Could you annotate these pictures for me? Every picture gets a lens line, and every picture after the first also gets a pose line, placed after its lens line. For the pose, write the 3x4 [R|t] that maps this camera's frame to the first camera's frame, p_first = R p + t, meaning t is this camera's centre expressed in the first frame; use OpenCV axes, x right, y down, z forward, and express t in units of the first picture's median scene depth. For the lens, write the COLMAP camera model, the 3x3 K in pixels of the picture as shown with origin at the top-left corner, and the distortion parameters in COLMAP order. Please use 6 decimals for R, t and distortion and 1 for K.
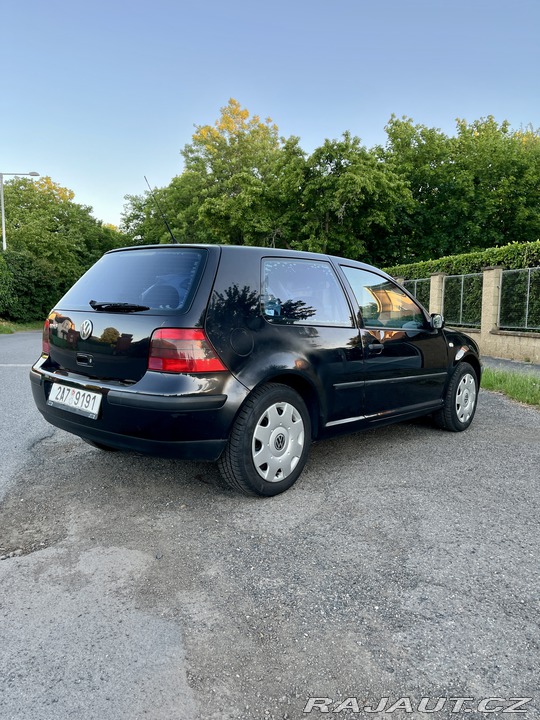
lens RADIAL K [[545.4, 0, 270.0], [0, 545.4, 360.0], [0, 0, 1]] dist [0.026900, 0.000905]
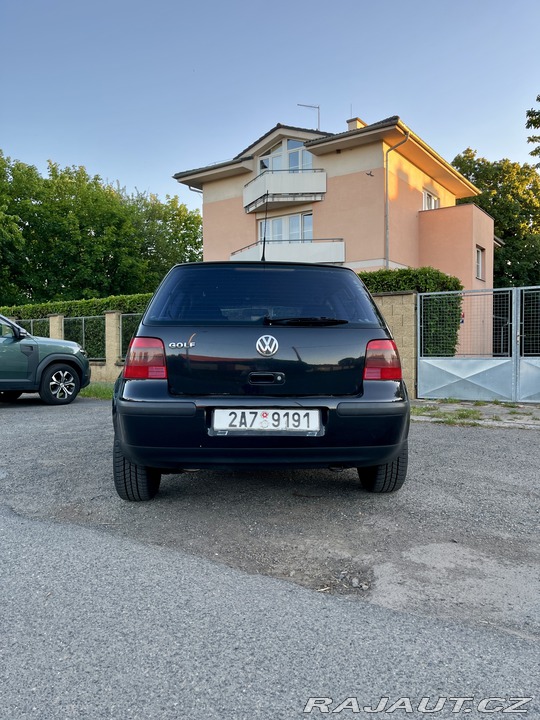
lens RADIAL K [[549.9, 0, 270.0], [0, 549.9, 360.0], [0, 0, 1]] dist [0.033072, -0.001478]
pose [[0.709912, -0.026486, 0.703792, -0.332309], [0.082008, 0.995604, -0.045254, 0.003912], [-0.699500, 0.089842, 0.708963, 0.116062]]
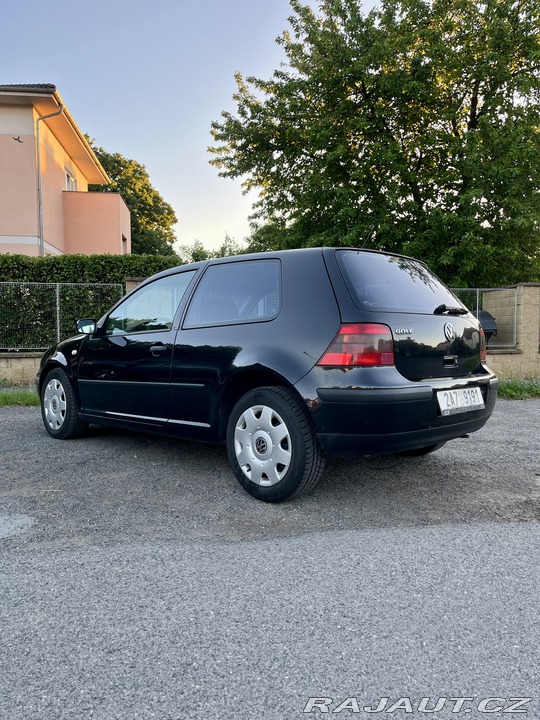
lens RADIAL K [[549.9, 0, 270.0], [0, 549.9, 360.0], [0, 0, 1]] dist [0.033072, -0.001478]
pose [[0.057705, -0.057324, 0.996687, -0.473489], [0.103828, 0.993281, 0.051116, -0.031237], [-0.992920, 0.100535, 0.063269, 0.431480]]
